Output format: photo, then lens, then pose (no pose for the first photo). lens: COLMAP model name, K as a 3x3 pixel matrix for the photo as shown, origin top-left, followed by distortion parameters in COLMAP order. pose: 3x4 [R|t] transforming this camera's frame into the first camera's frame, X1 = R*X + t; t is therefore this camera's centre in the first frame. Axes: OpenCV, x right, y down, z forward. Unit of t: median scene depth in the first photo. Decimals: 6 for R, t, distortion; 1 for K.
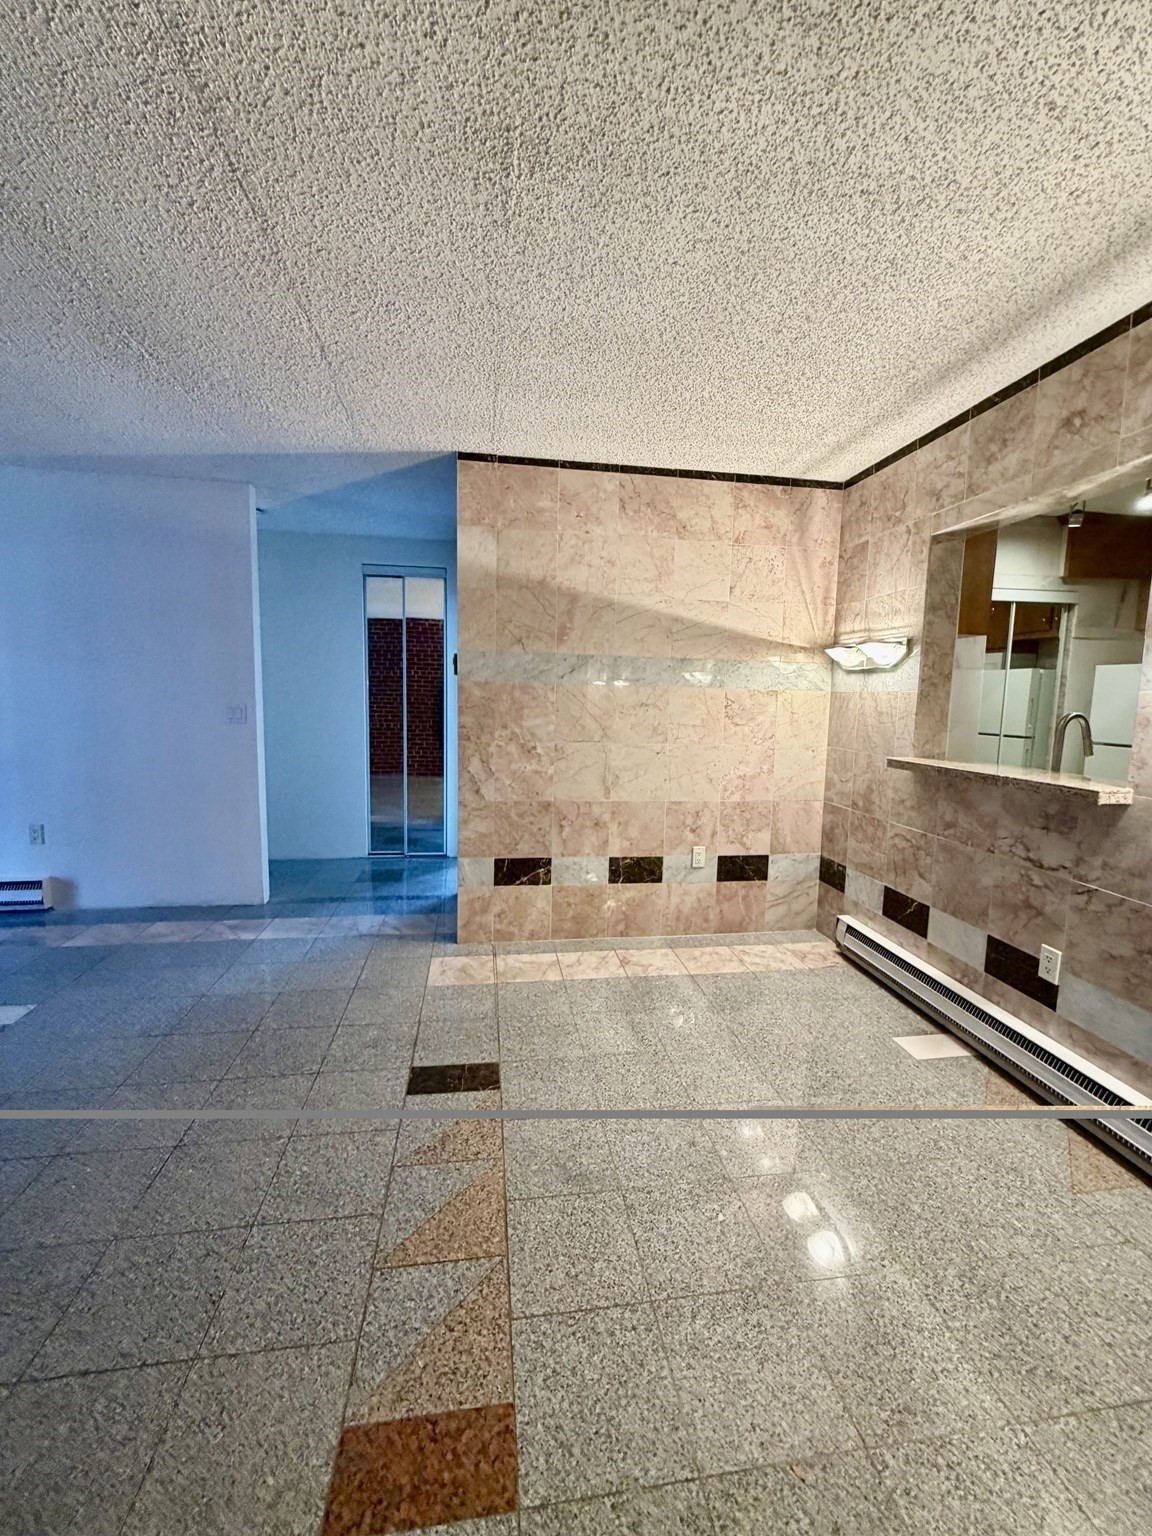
lens RADIAL K [[615.3, 0, 580.6], [0, 615.3, 763.0], [0, 0, 1]] dist [-0.001388, 0.000558]
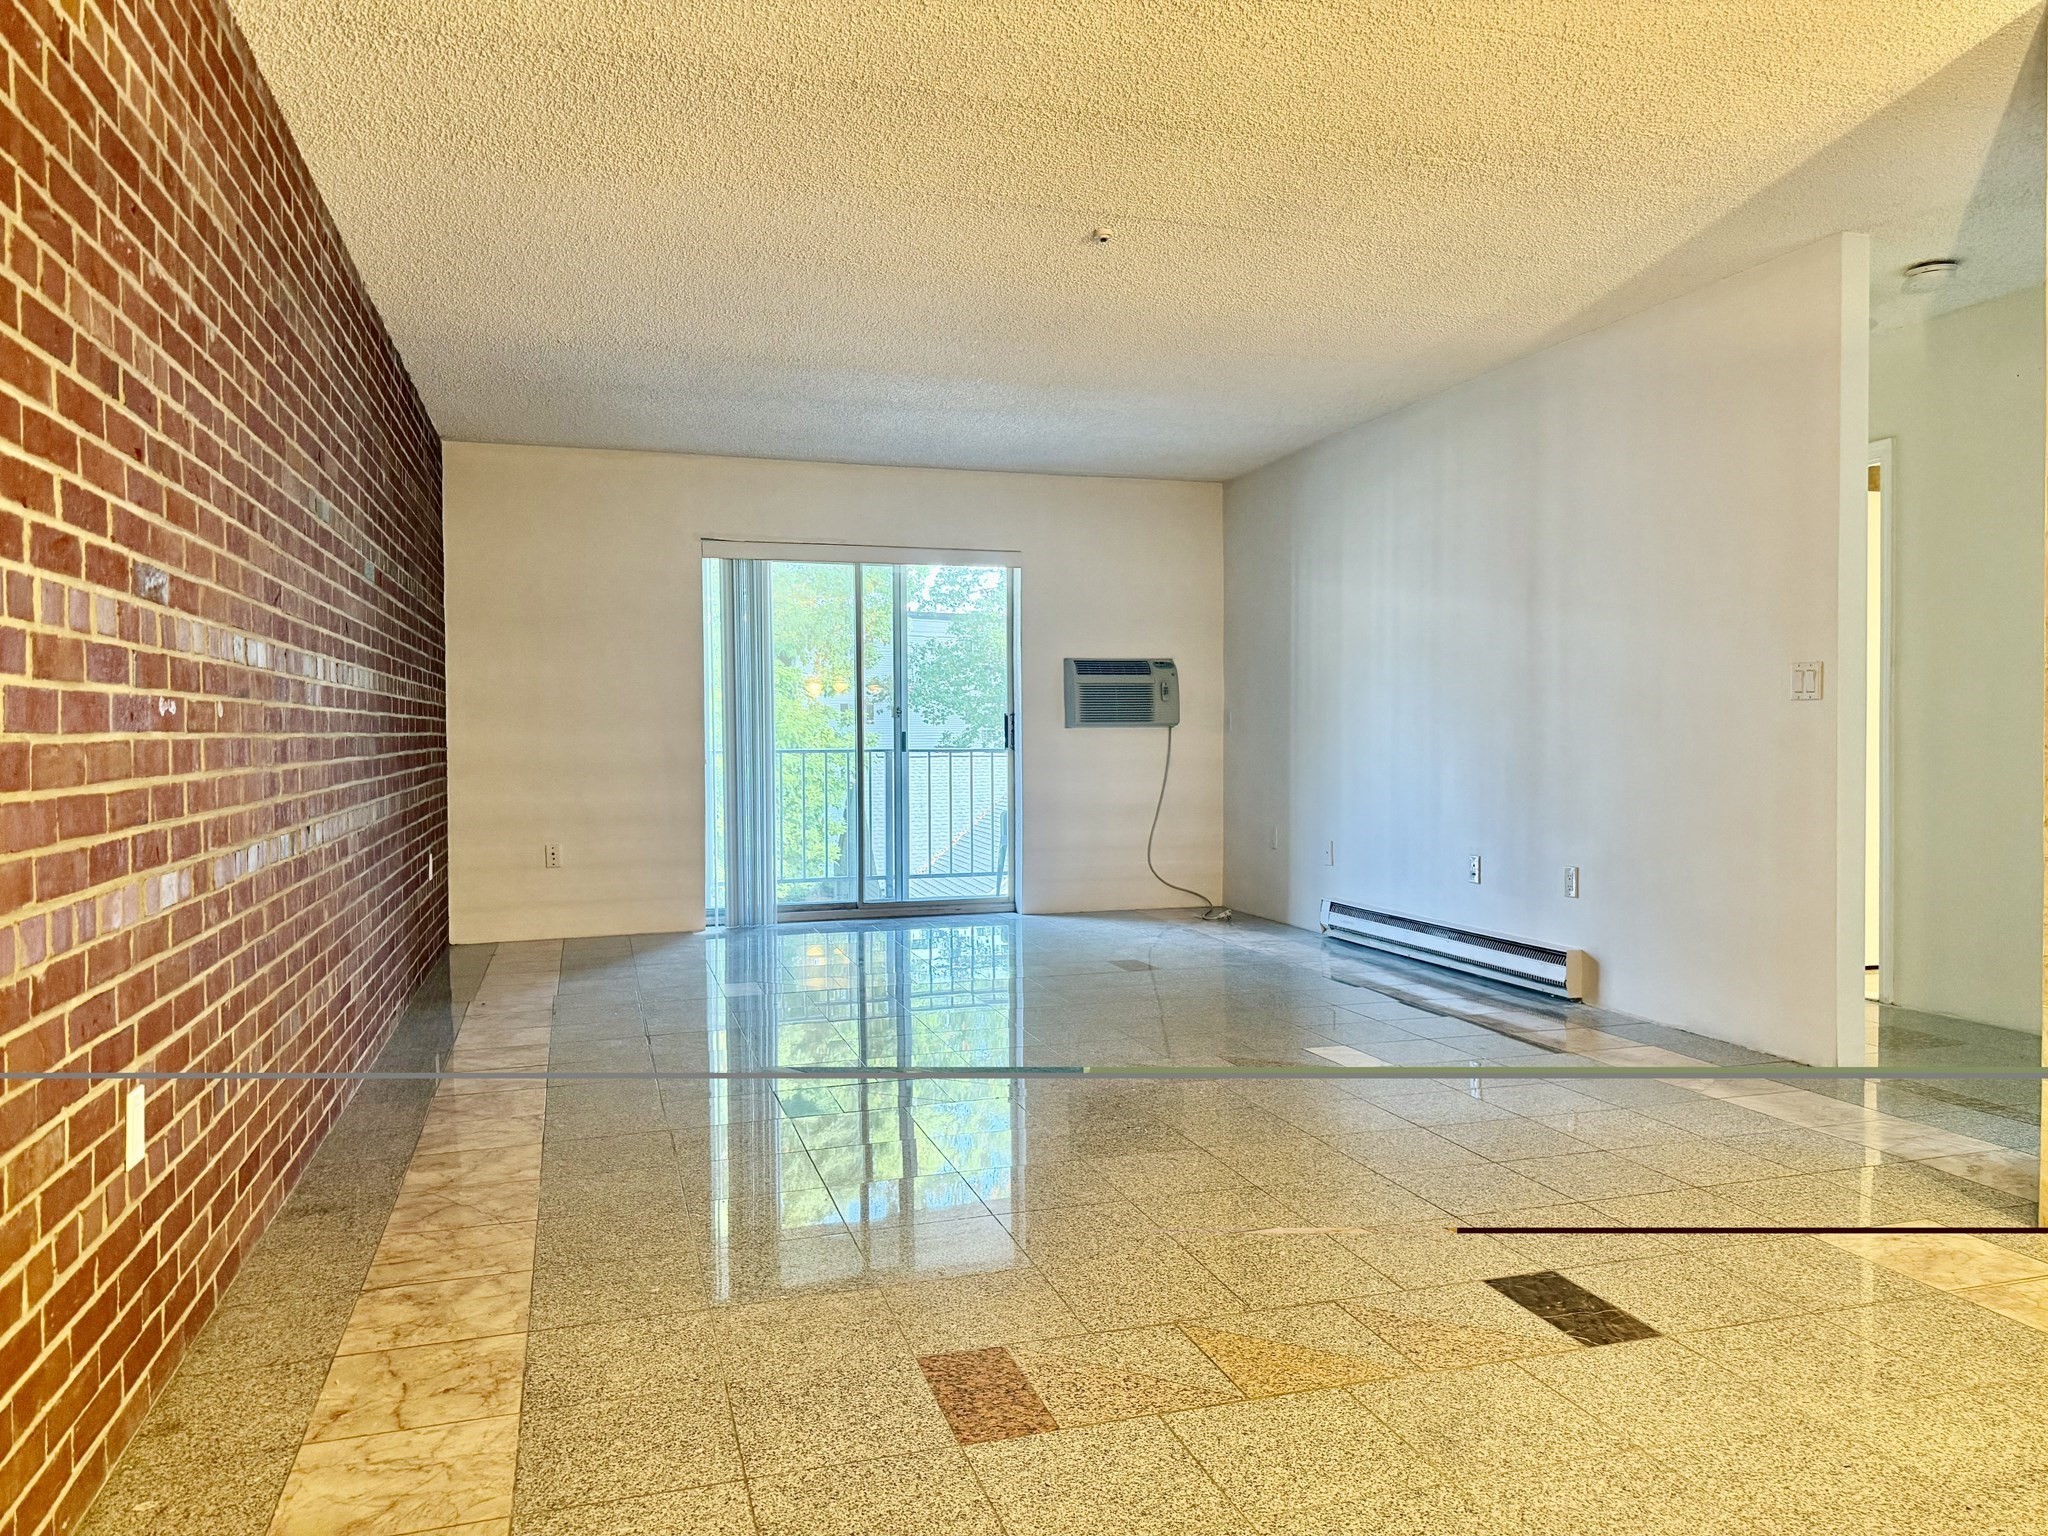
lens RADIAL K [[1443.8, 0, 1023.0], [0, 1443.8, 769.7], [0, 0, 1]] dist [0.018691, -0.018208]
pose [[0.141336, 0.001224, -0.989961, 0.614613], [-0.092424, 0.995648, -0.011964, 0.076352], [0.985638, 0.093187, 0.140834, 0.214609]]
